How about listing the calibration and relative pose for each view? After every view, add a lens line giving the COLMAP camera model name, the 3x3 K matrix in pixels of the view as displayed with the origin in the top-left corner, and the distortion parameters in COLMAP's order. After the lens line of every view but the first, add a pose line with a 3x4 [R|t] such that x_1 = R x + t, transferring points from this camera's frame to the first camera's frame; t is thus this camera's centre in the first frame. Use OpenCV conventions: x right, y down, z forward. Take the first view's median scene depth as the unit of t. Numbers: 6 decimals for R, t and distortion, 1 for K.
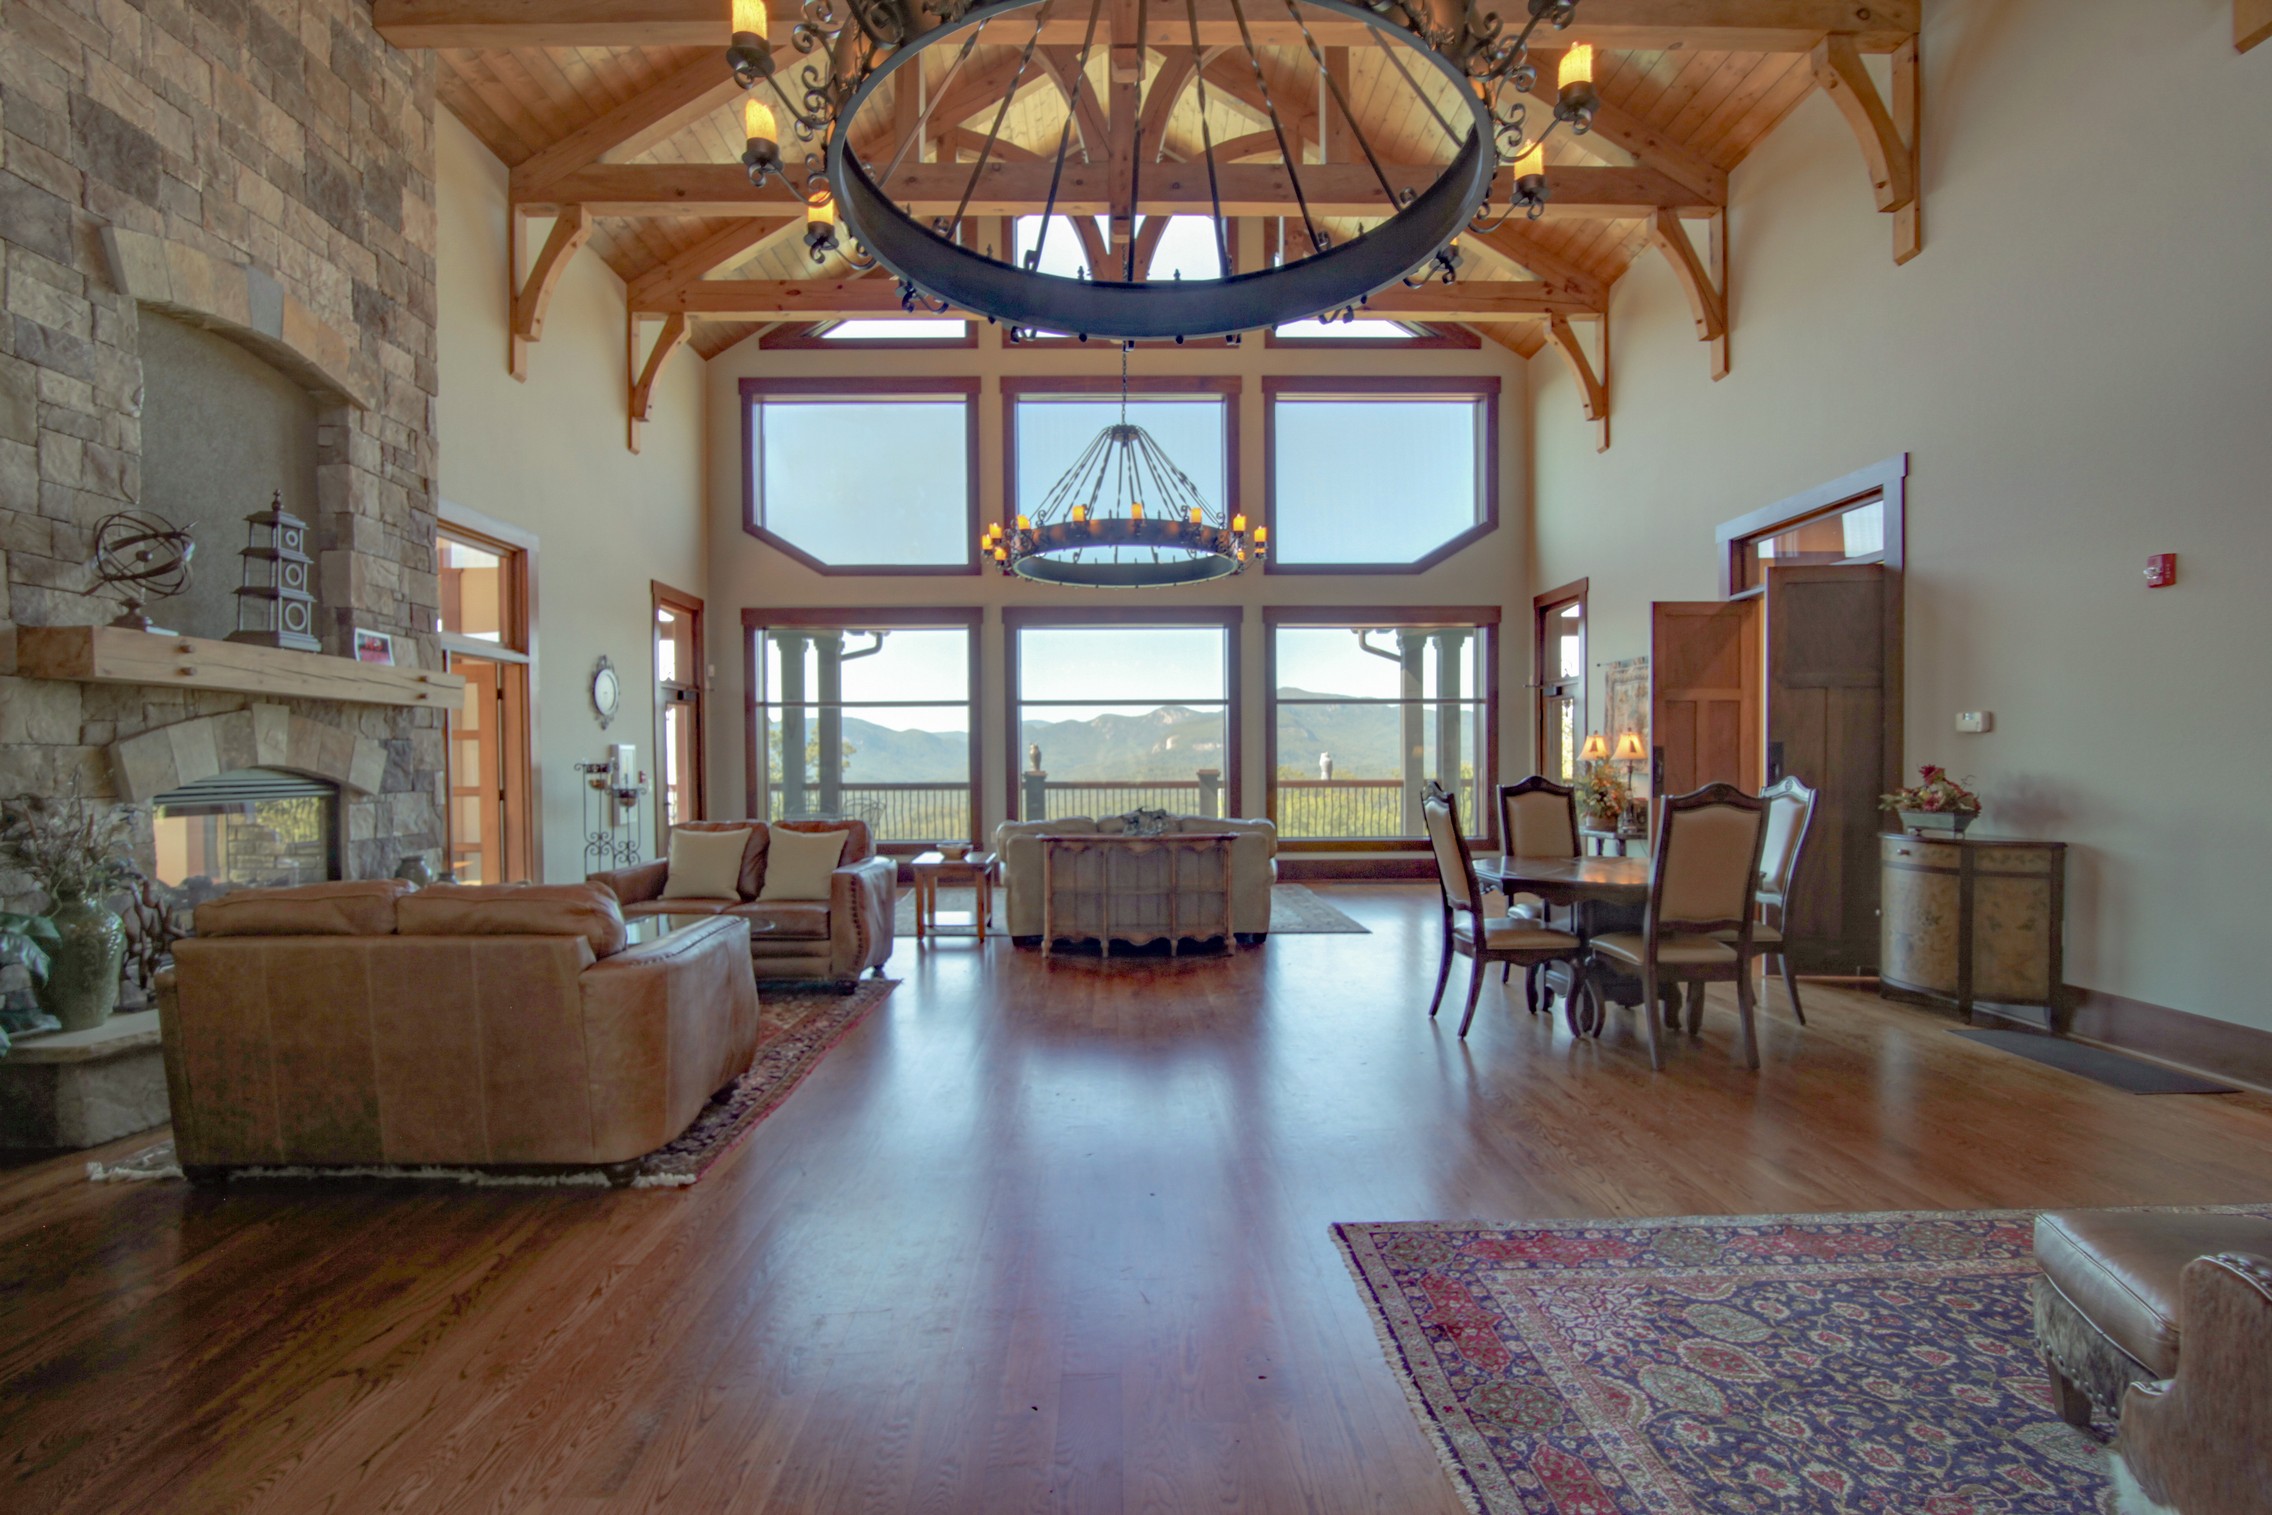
lens RADIAL K [[1058.6, 0, 1132.5], [0, 1058.6, 767.9], [0, 0, 1]] dist [-0.019584, 0.000173]
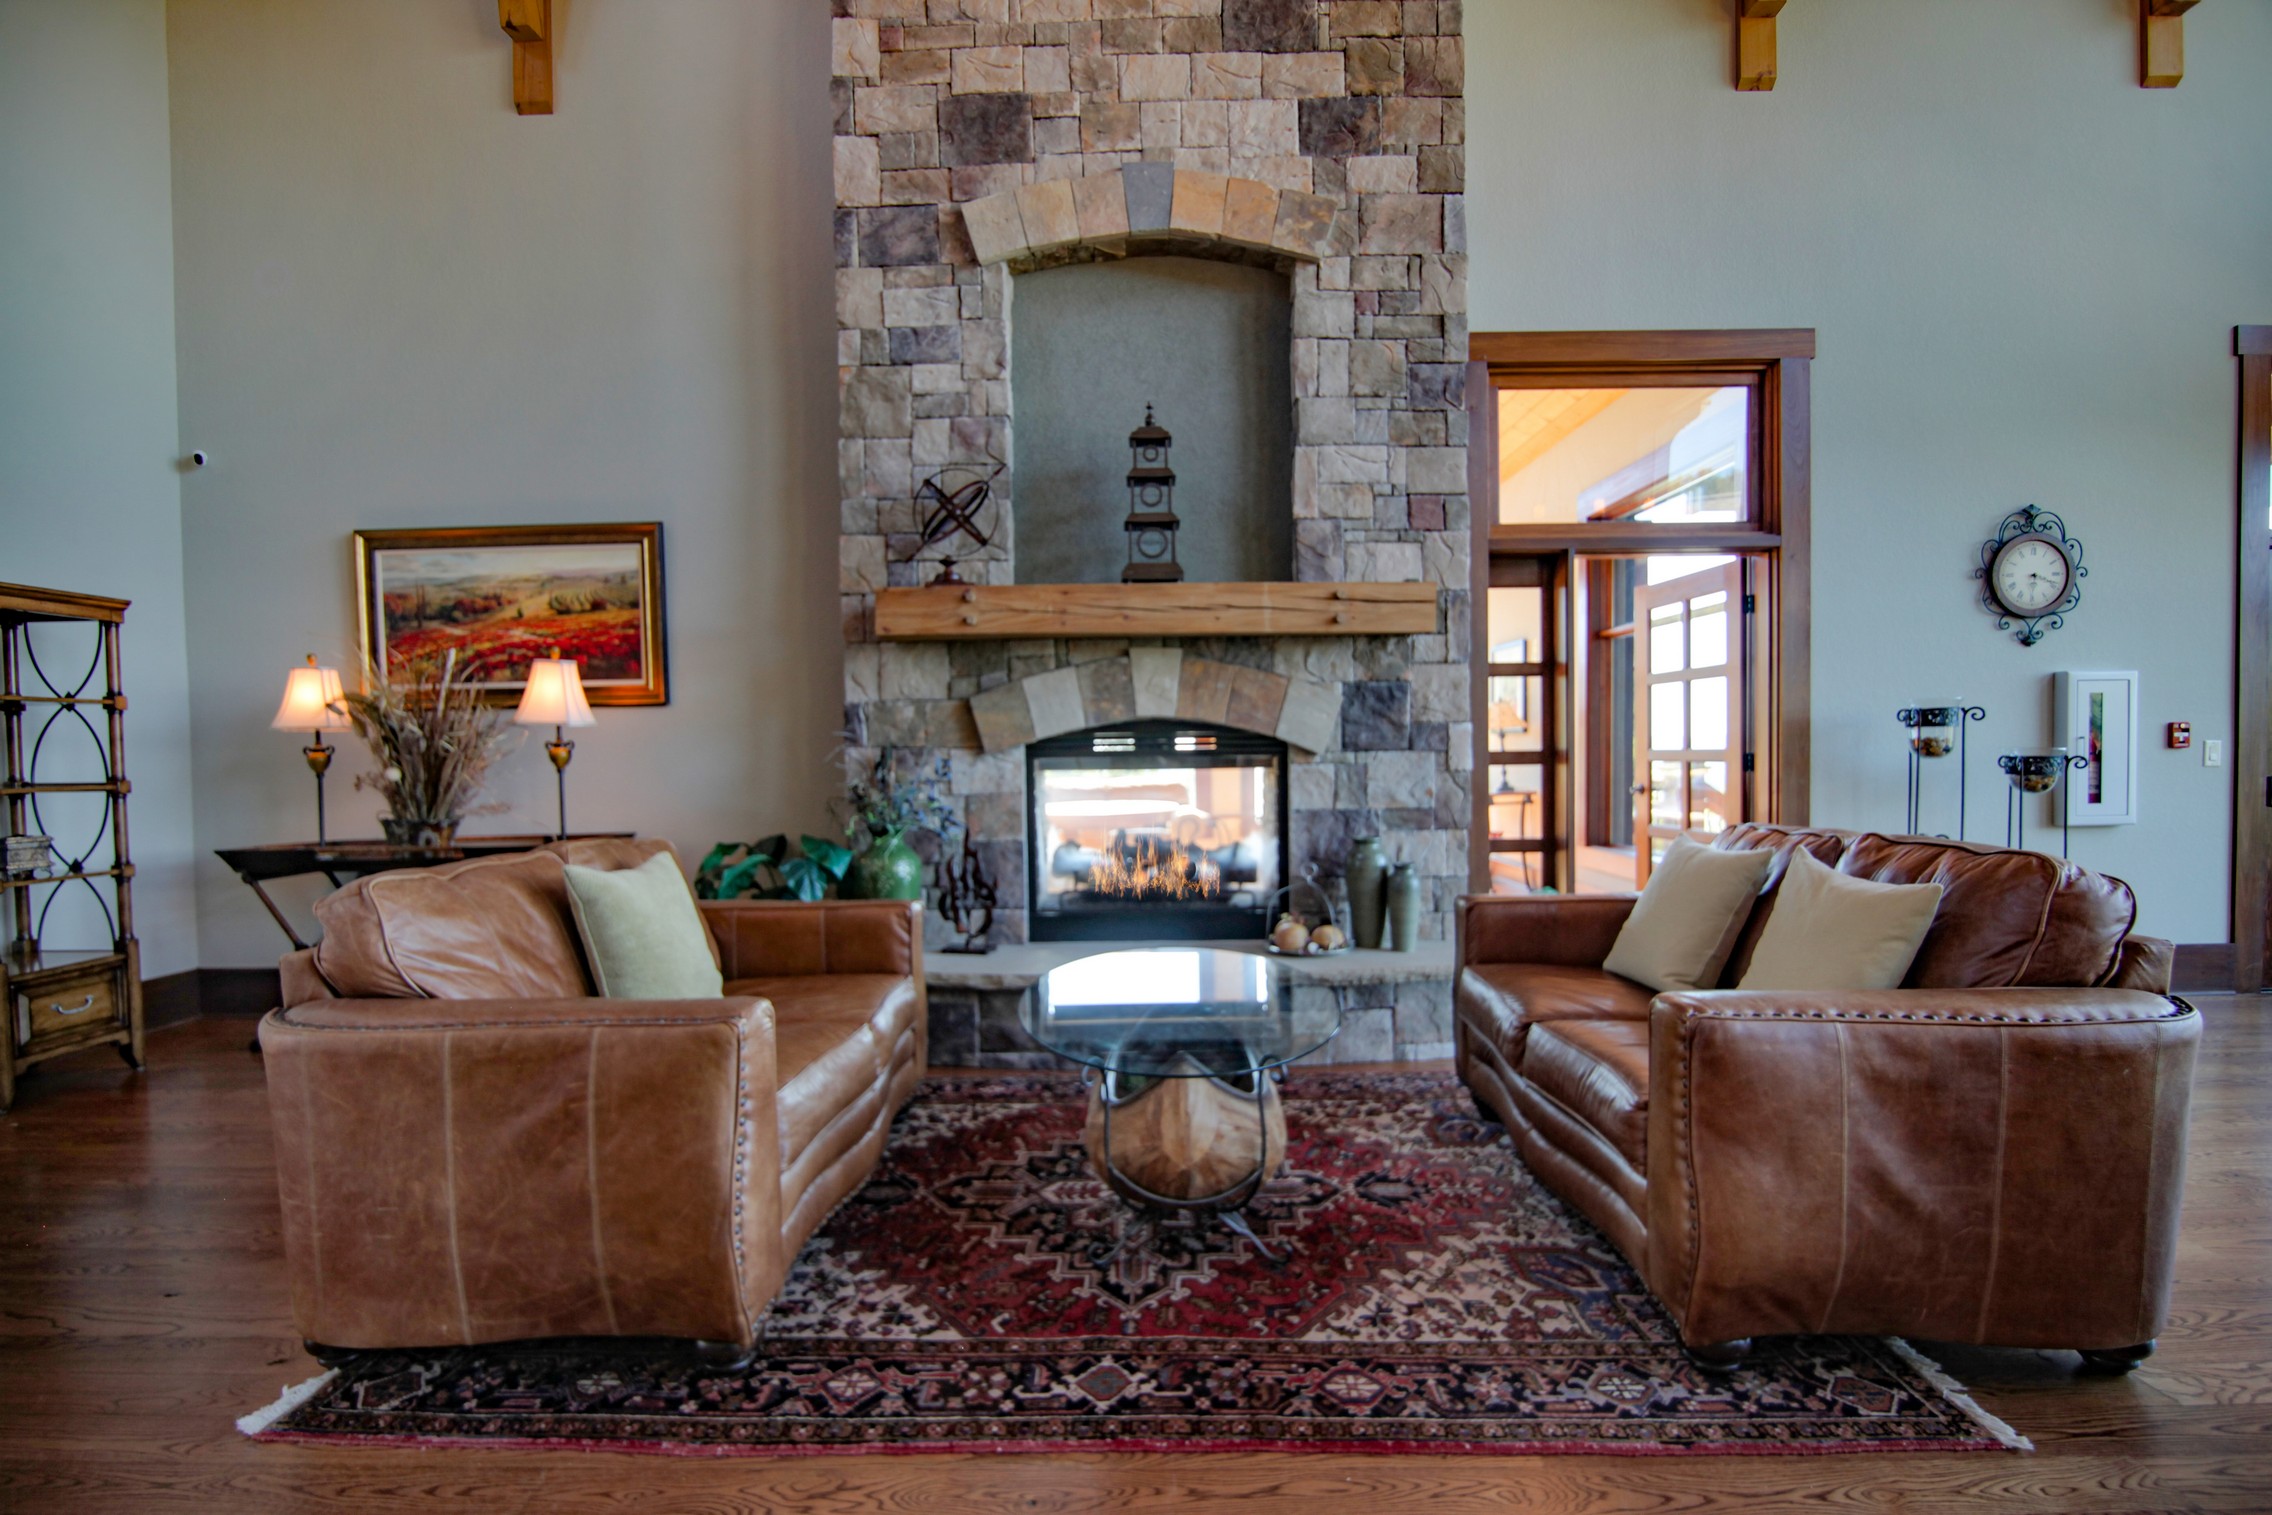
lens RADIAL K [[1058.6, 0, 1133.6], [0, 1058.6, 768.4], [0, 0, 1]] dist [-0.019584, 0.000173]
pose [[-0.031402, 0.027895, -0.999118, 0.073337], [0.004744, 0.999603, 0.027760, 0.015905], [0.999496, -0.003868, -0.031522, 0.973617]]
